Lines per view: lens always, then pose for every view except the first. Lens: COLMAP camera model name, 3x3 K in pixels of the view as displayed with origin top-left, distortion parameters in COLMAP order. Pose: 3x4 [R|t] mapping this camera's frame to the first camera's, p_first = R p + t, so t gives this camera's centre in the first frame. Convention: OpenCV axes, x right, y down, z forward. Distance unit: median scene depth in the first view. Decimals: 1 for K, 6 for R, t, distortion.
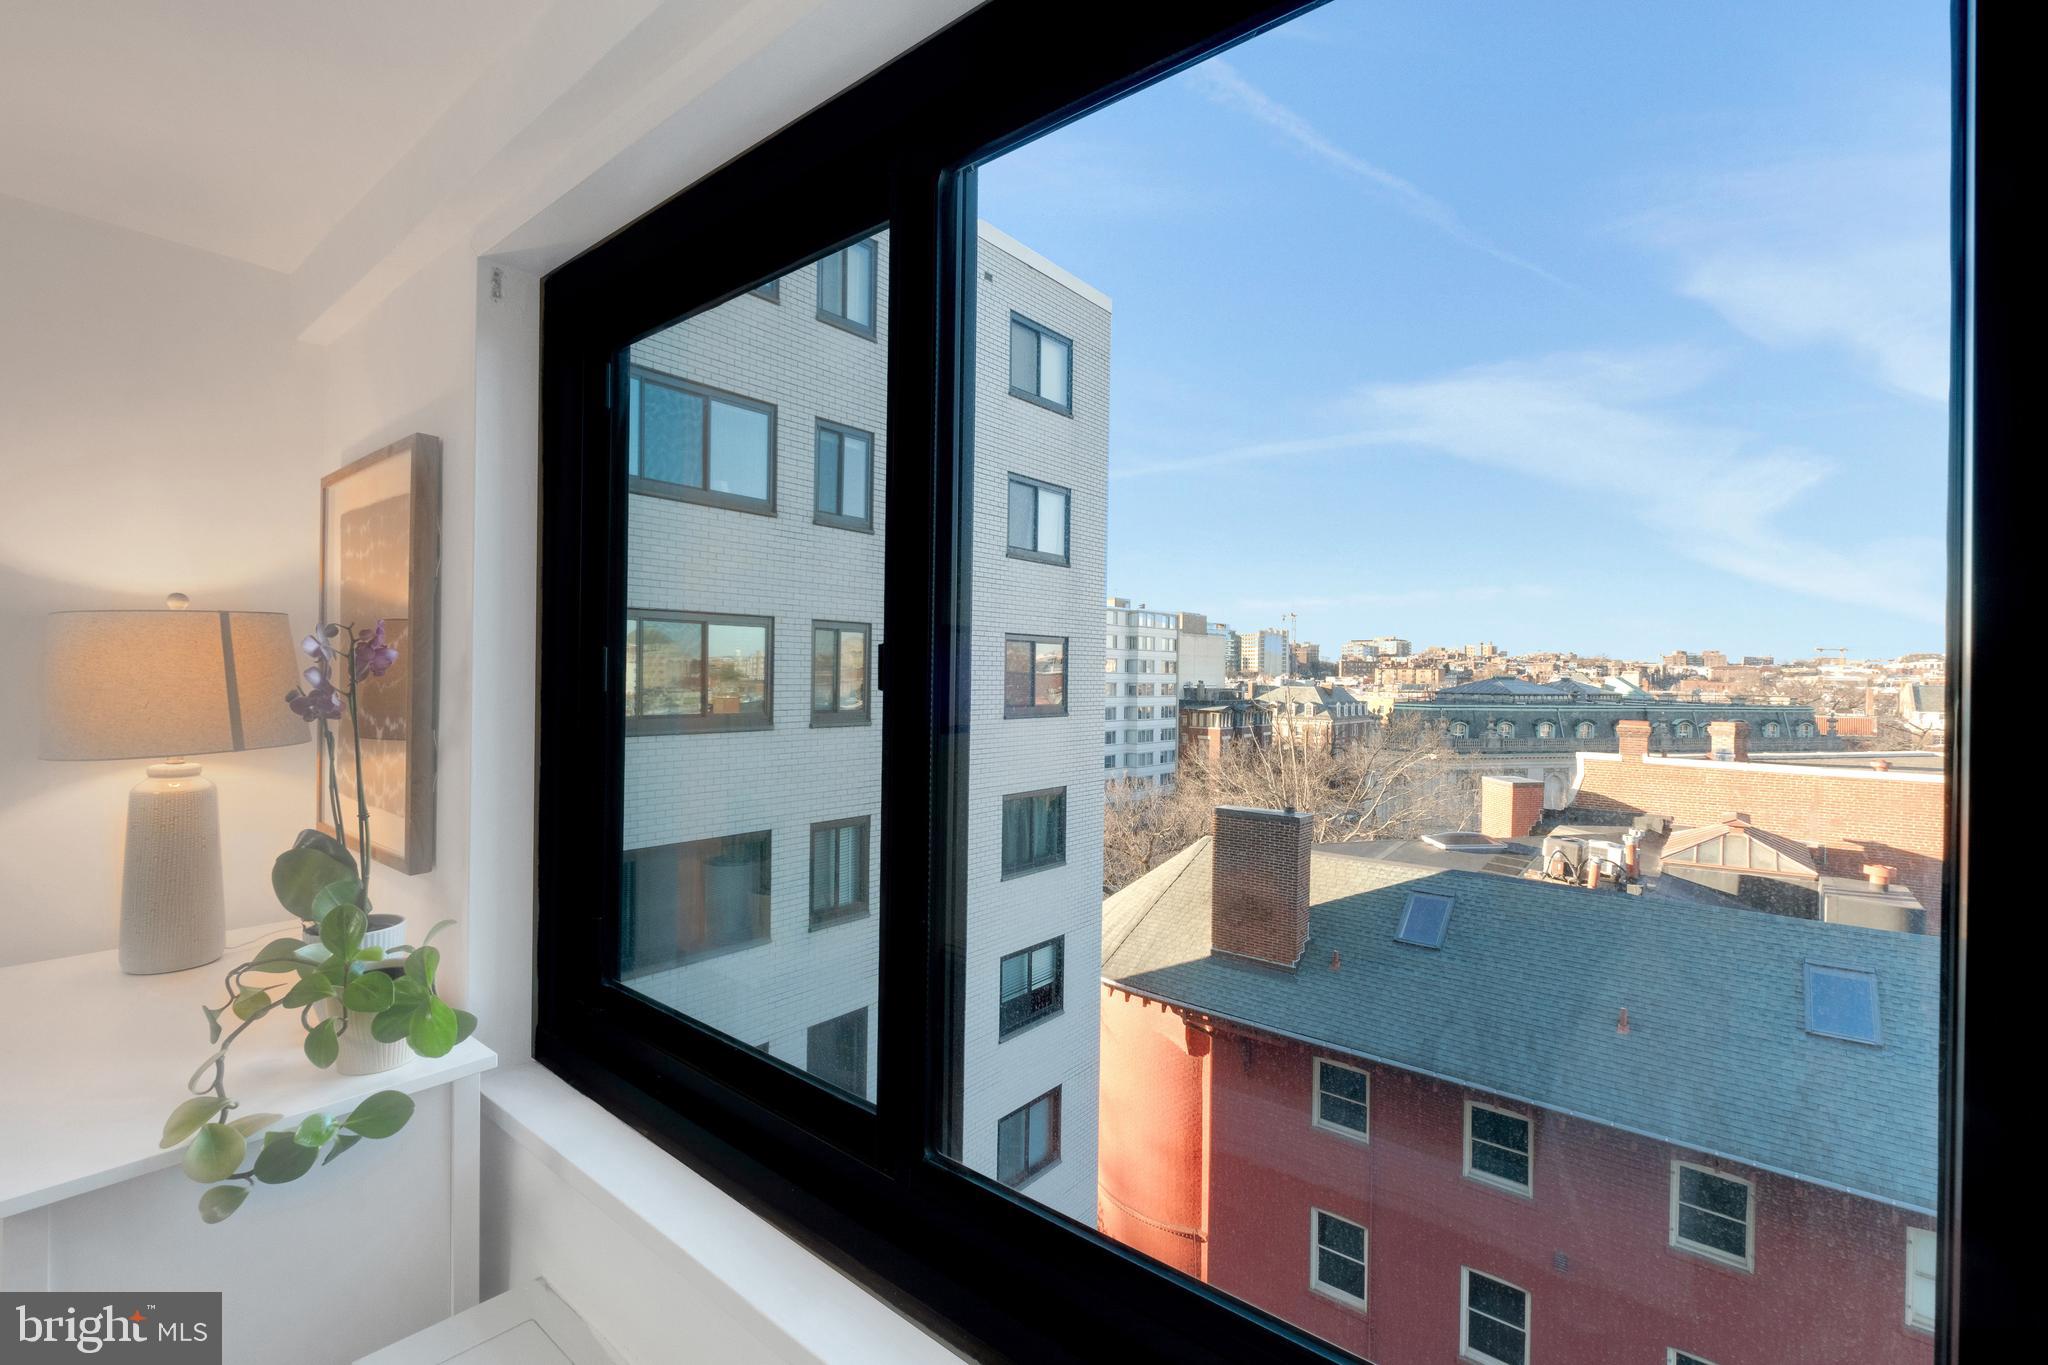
lens RADIAL K [[895.9, 0, 1015.5], [0, 895.9, 673.7], [0, 0, 1]] dist [-0.003395, -0.002819]
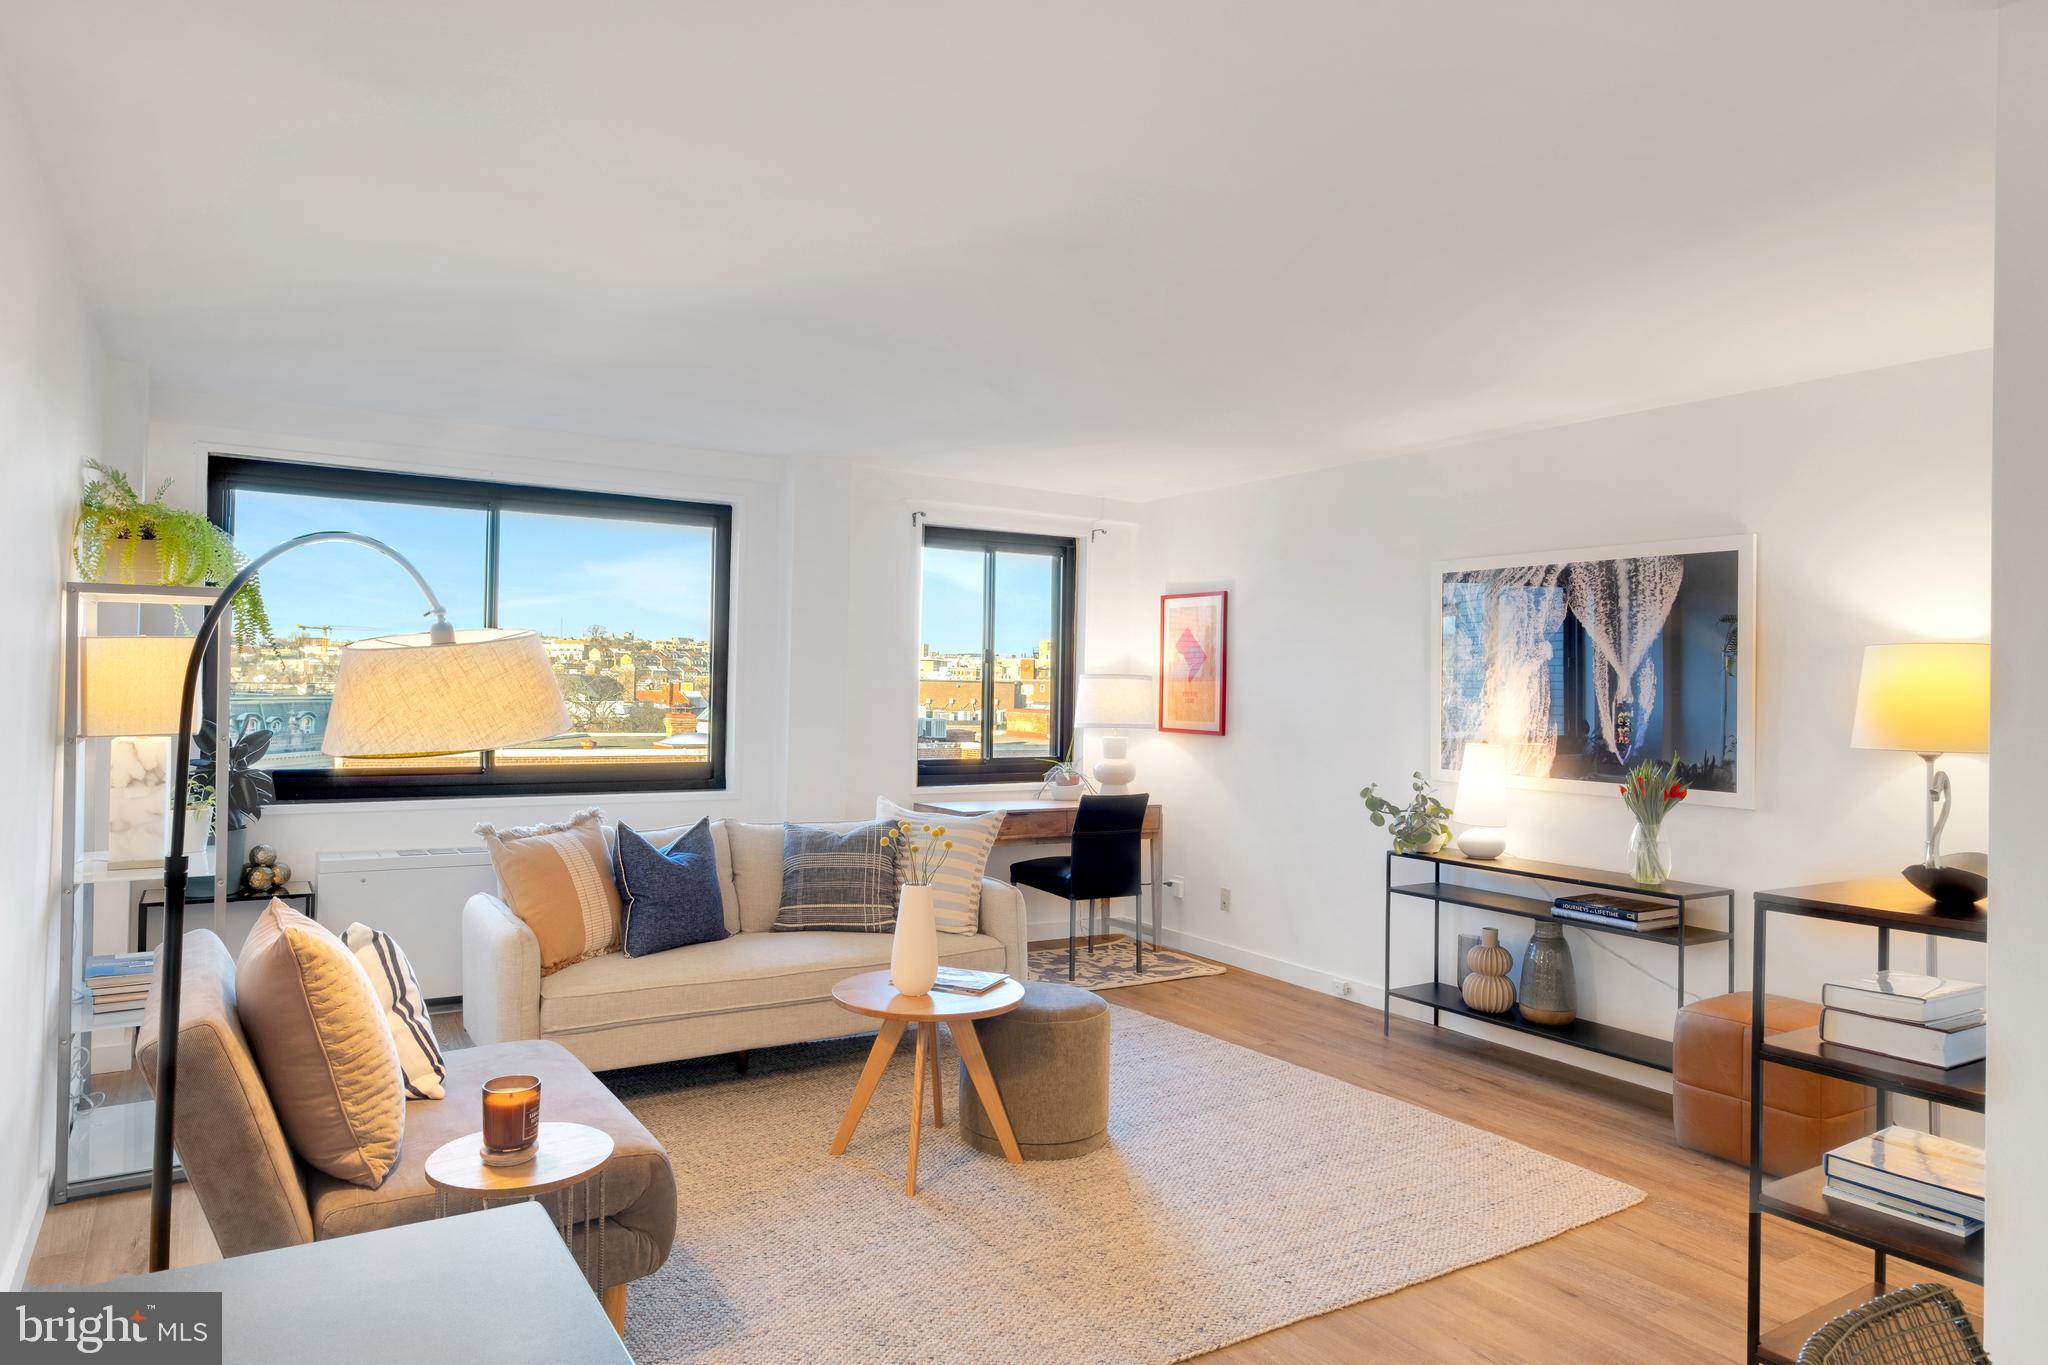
lens RADIAL K [[1290.4, 0, 1020.1], [0, 1290.4, 670.4], [0, 0, 1]] dist [-0.000155, 0.003115]
pose [[0.305326, 0.005037, 0.952235, -0.198139], [-0.018814, 0.999823, 0.000744, -0.002567], [-0.952062, -0.018142, 0.305367, 0.007013]]
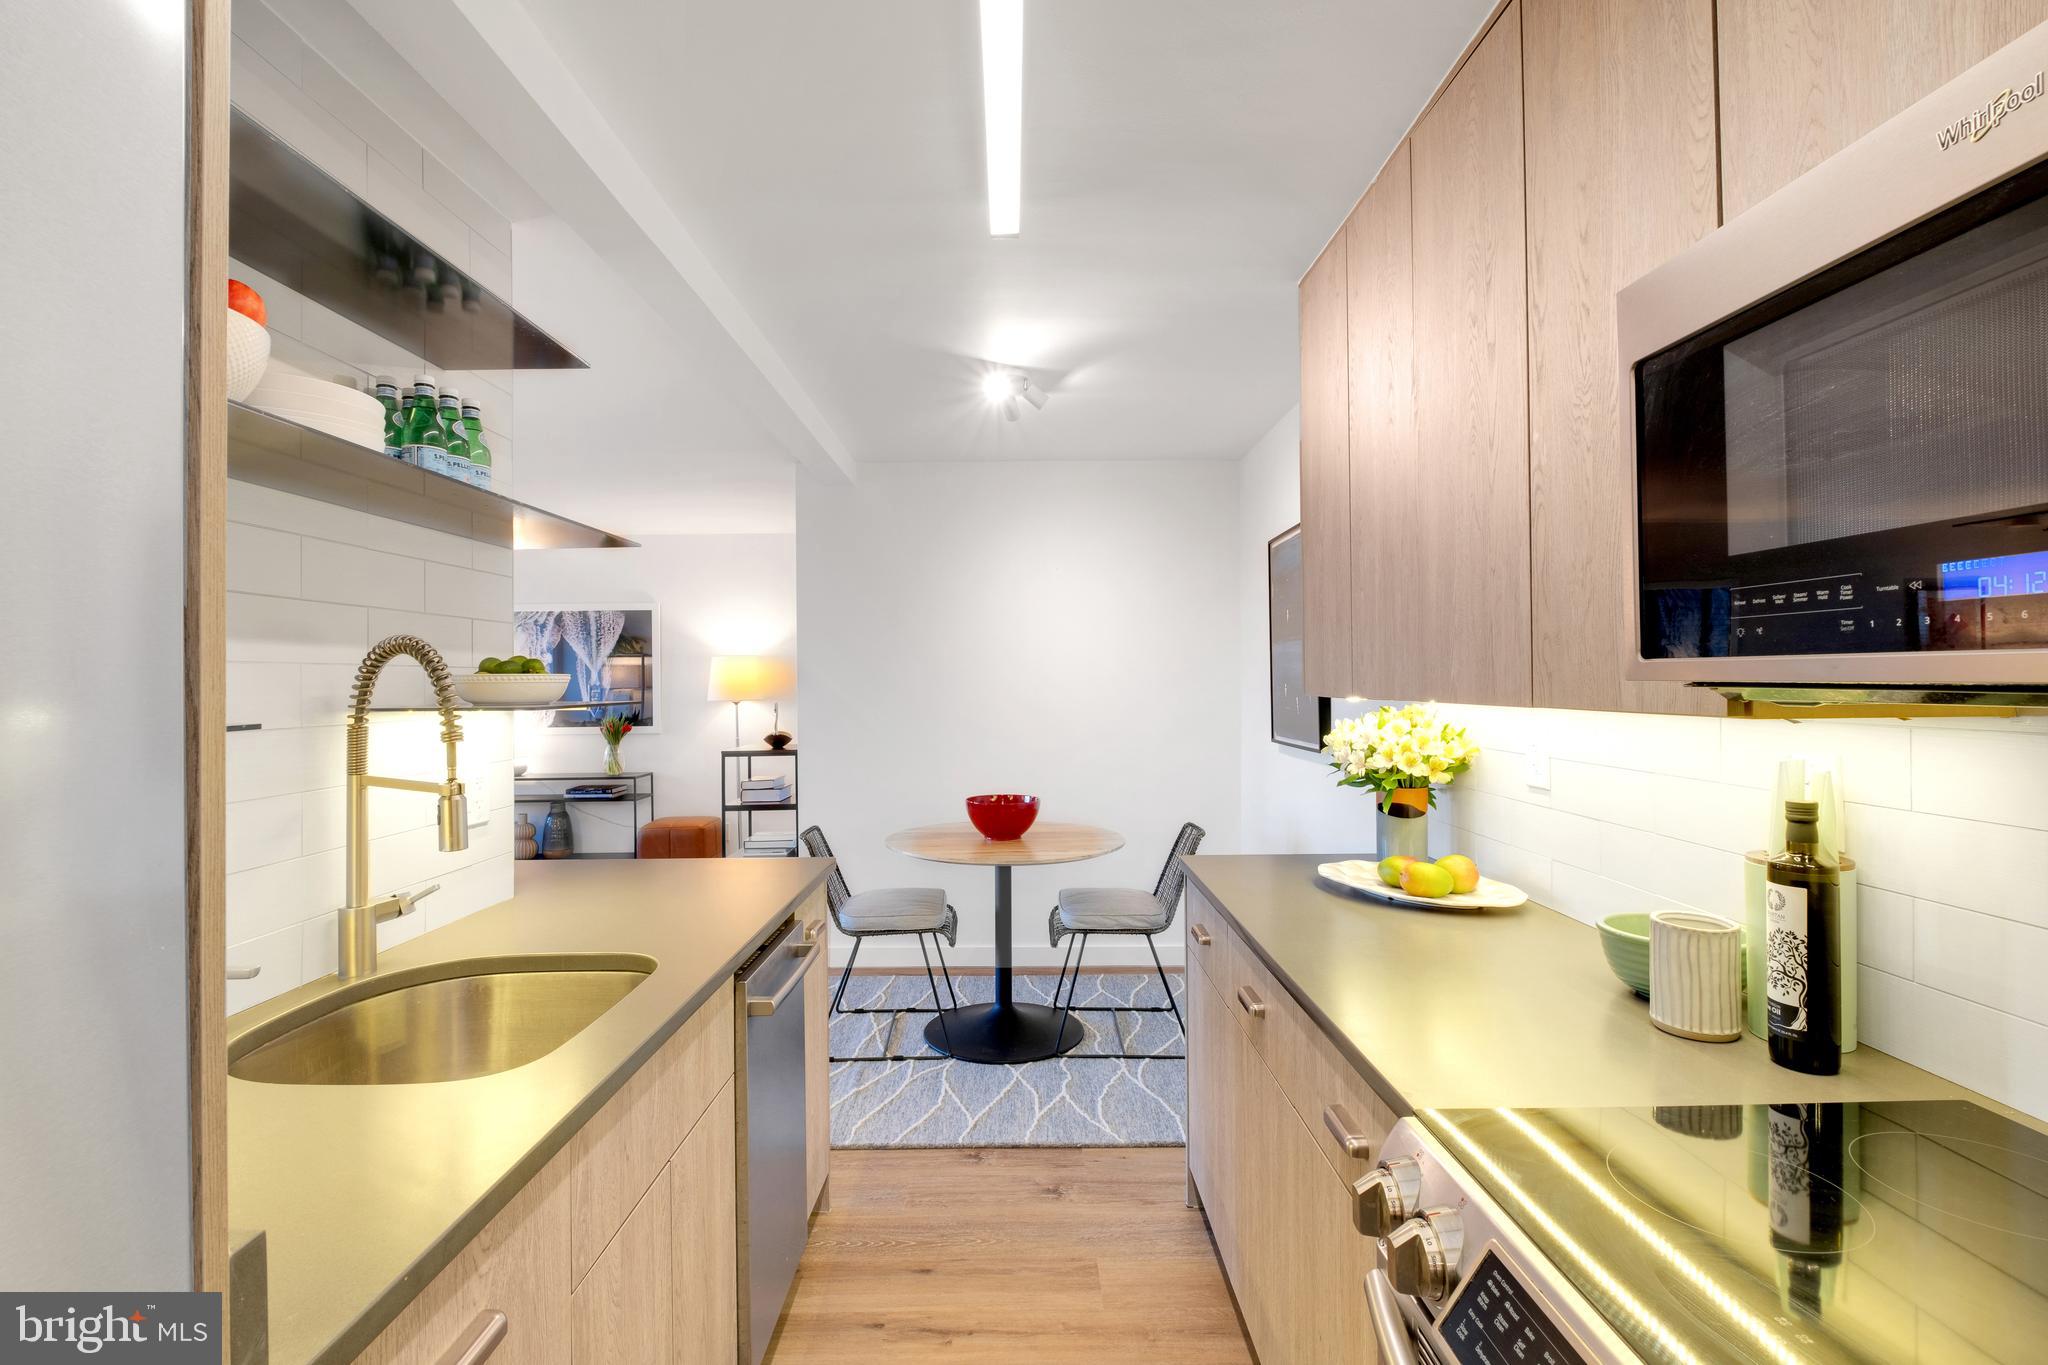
lens RADIAL K [[895.9, 0, 1005.2], [0, 895.9, 675.1], [0, 0, 1]] dist [-0.003395, -0.002819]
pose [[-0.640440, 0.000972, 0.768007, -0.246525], [0.002003, 0.999998, 0.000404, -0.002149], [-0.768005, 0.001797, -0.640441, 0.042904]]
